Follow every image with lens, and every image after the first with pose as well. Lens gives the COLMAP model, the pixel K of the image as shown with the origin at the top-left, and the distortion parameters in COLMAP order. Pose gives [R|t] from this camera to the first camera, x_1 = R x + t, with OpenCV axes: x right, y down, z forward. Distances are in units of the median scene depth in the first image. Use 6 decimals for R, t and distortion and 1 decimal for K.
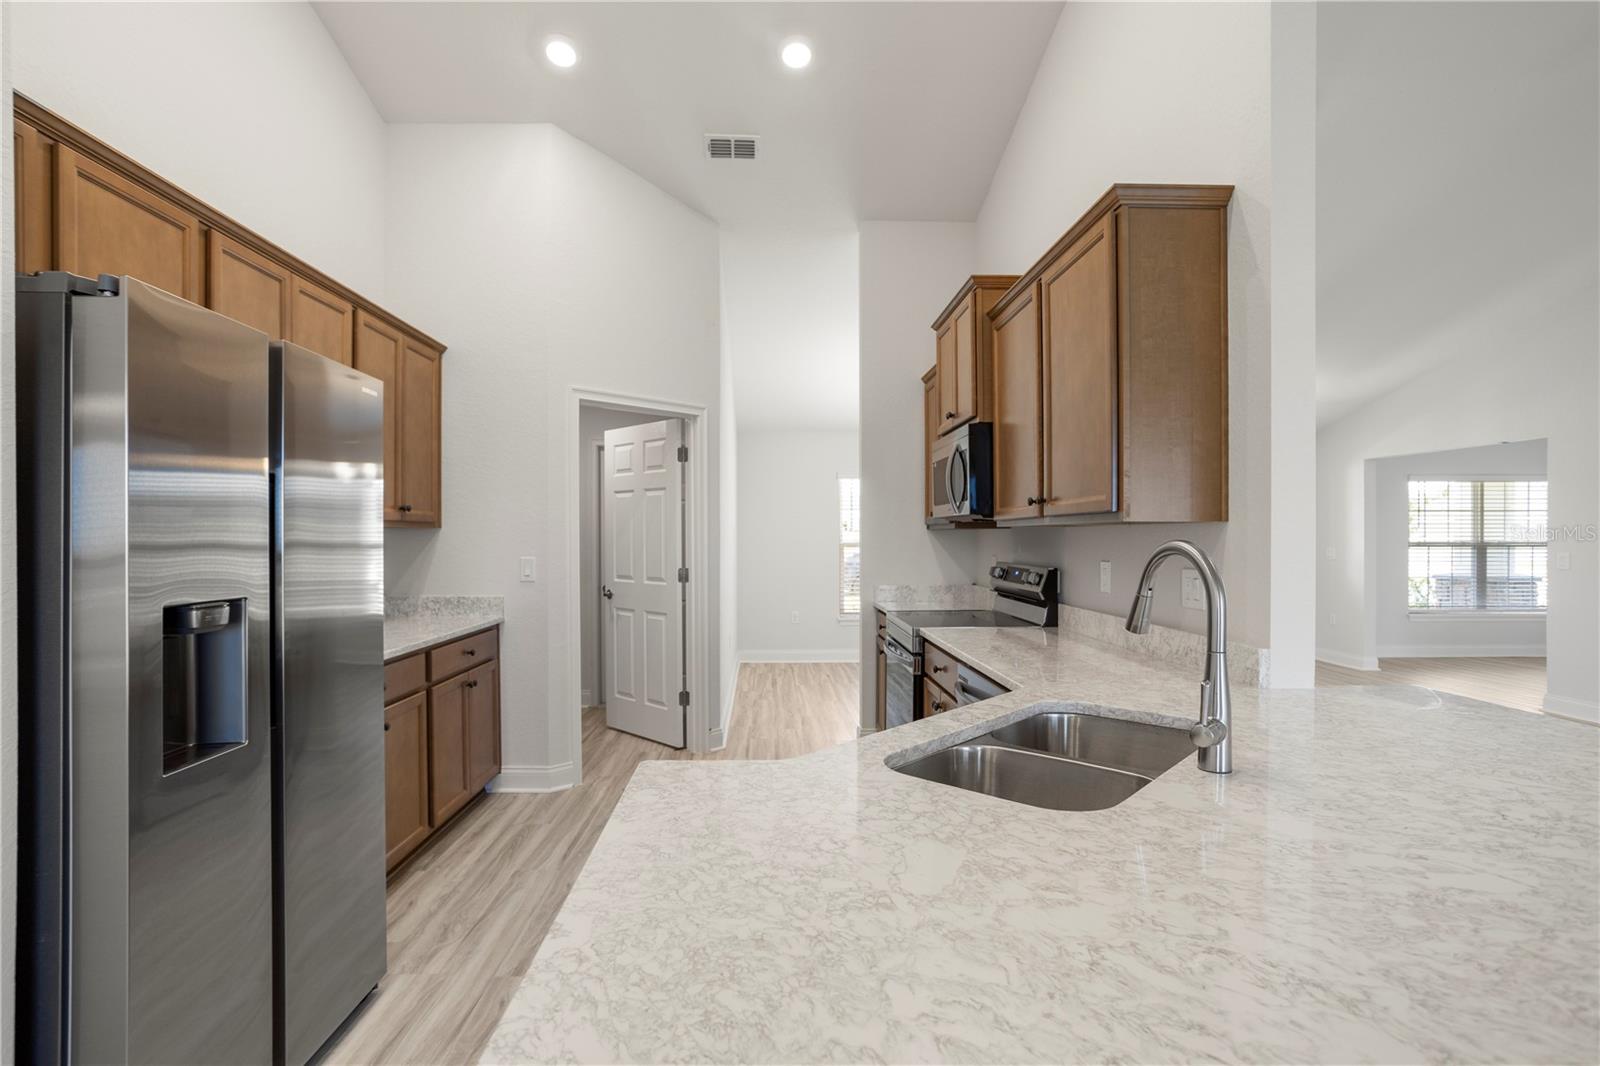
lens RADIAL K [[773.0, 0, 781.8], [0, 773.0, 526.1], [0, 0, 1]] dist [-0.048909, 0.026461]
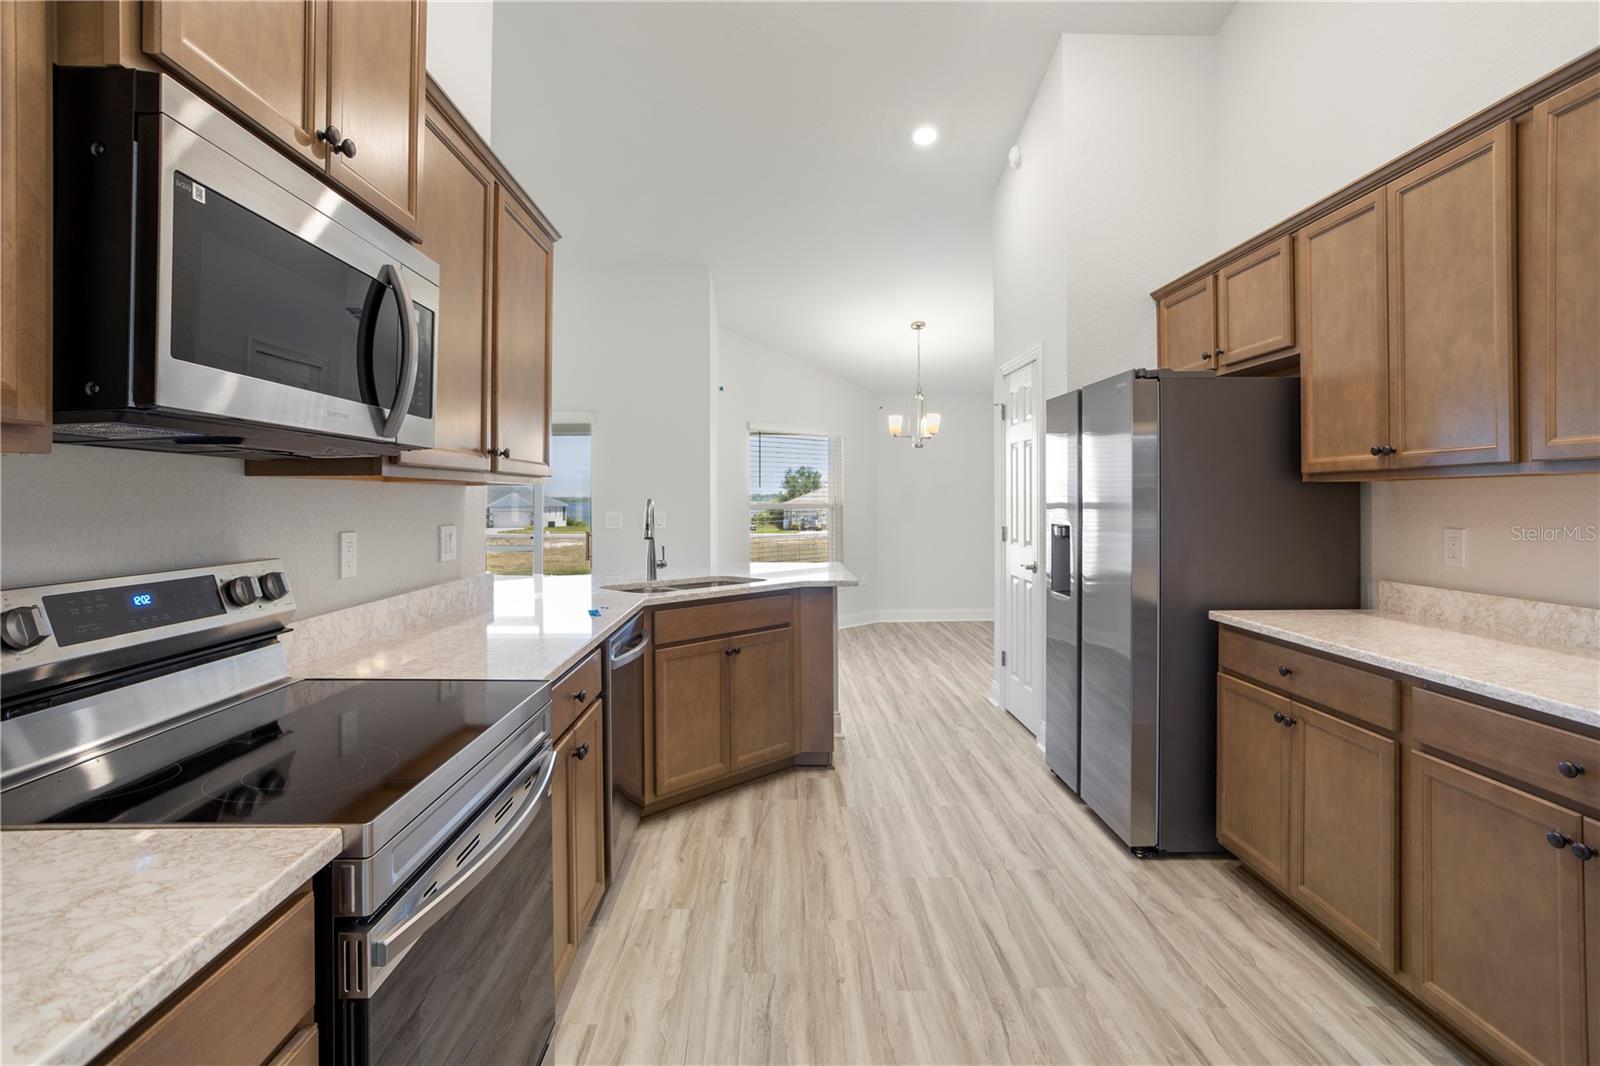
lens RADIAL K [[773.0, 0, 781.8], [0, 773.0, 526.1], [0, 0, 1]] dist [-0.048909, 0.026461]
pose [[-0.999464, -0.029386, 0.014436, 0.025143], [-0.029084, 0.999363, 0.020696, 0.061452], [-0.015035, 0.020265, -0.999682, 1.904922]]
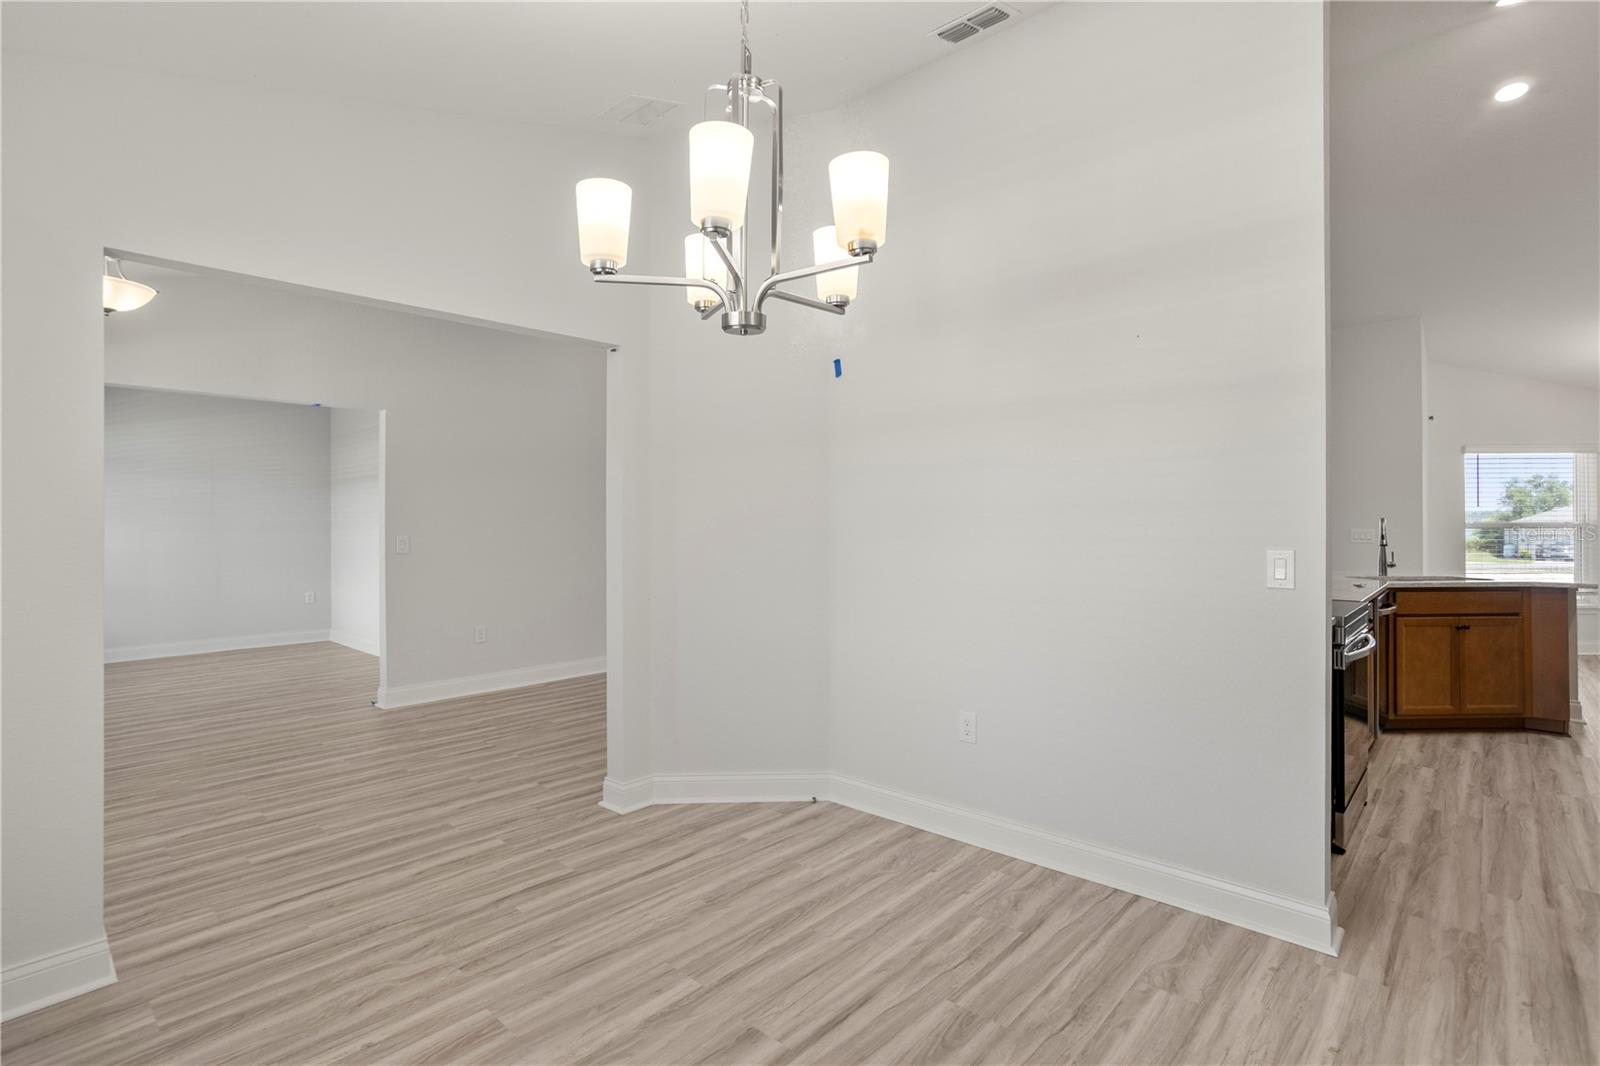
lens RADIAL K [[773.0, 0, 781.8], [0, 773.0, 526.1], [0, 0, 1]] dist [-0.048909, 0.026461]
pose [[-0.713993, -0.027497, 0.699612, 0.025250], [-0.025308, 0.999589, 0.013458, 0.063162], [-0.699695, -0.008097, -0.714396, 1.993767]]
